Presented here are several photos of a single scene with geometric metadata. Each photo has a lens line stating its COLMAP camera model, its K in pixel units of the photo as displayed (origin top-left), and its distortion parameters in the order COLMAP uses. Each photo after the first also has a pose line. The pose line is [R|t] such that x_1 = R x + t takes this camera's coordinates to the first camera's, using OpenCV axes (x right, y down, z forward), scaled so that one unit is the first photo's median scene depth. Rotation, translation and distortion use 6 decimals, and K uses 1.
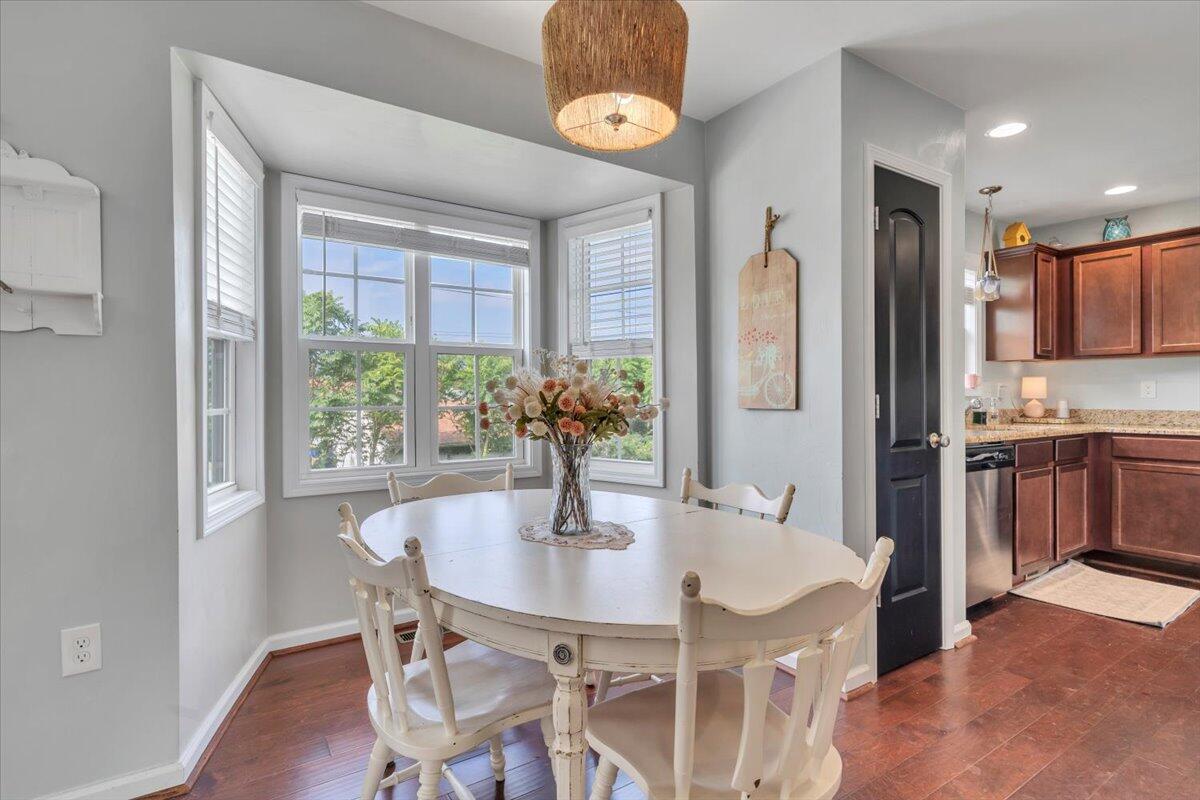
lens RADIAL K [[569.1, 0, 601.6], [0, 569.1, 401.2], [0, 0, 1]] dist [0.007122, -0.001540]
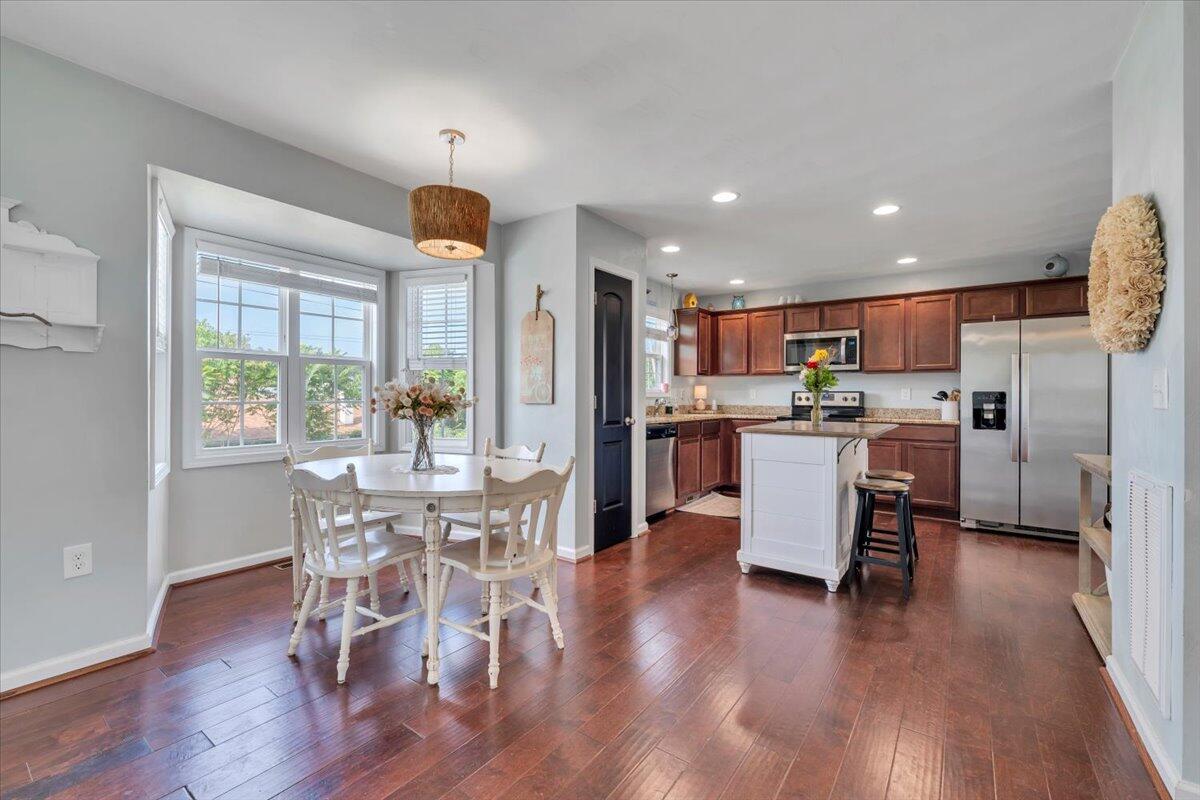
lens RADIAL K [[491.8, 0, 599.4], [0, 491.8, 394.0], [0, 0, 1]] dist [-0.006566, -0.000468]
pose [[0.933931, 0.009455, 0.357327, -0.055225], [-0.005262, 0.999905, -0.012704, 0.002917], [-0.357414, 0.009984, 0.933893, -0.413299]]
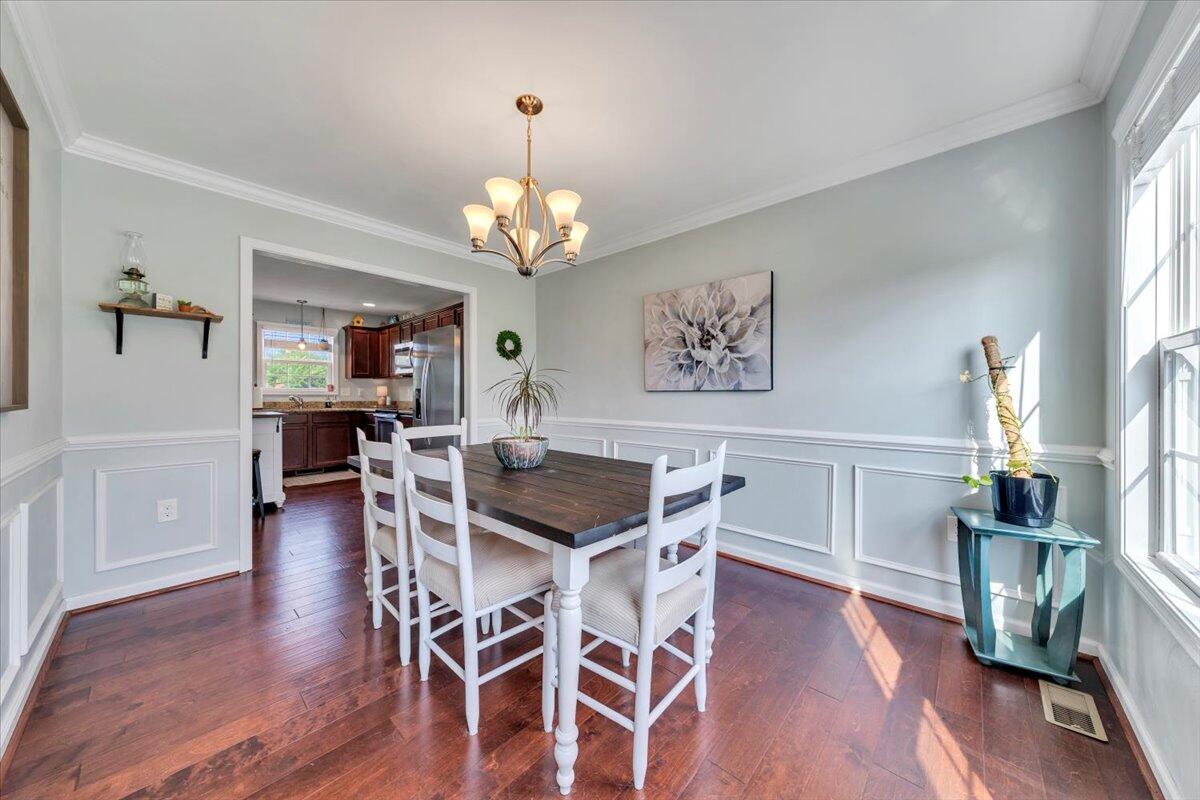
lens RADIAL K [[419.4, 0, 602.6], [0, 419.4, 397.9], [0, 0, 1]] dist [-0.001376, 0.000967]
pose [[0.968168, 0.001893, 0.250295, 2.055318], [-0.000178, 0.999976, -0.006873, 0.022440], [-0.250302, 0.006610, 0.968145, -1.262467]]
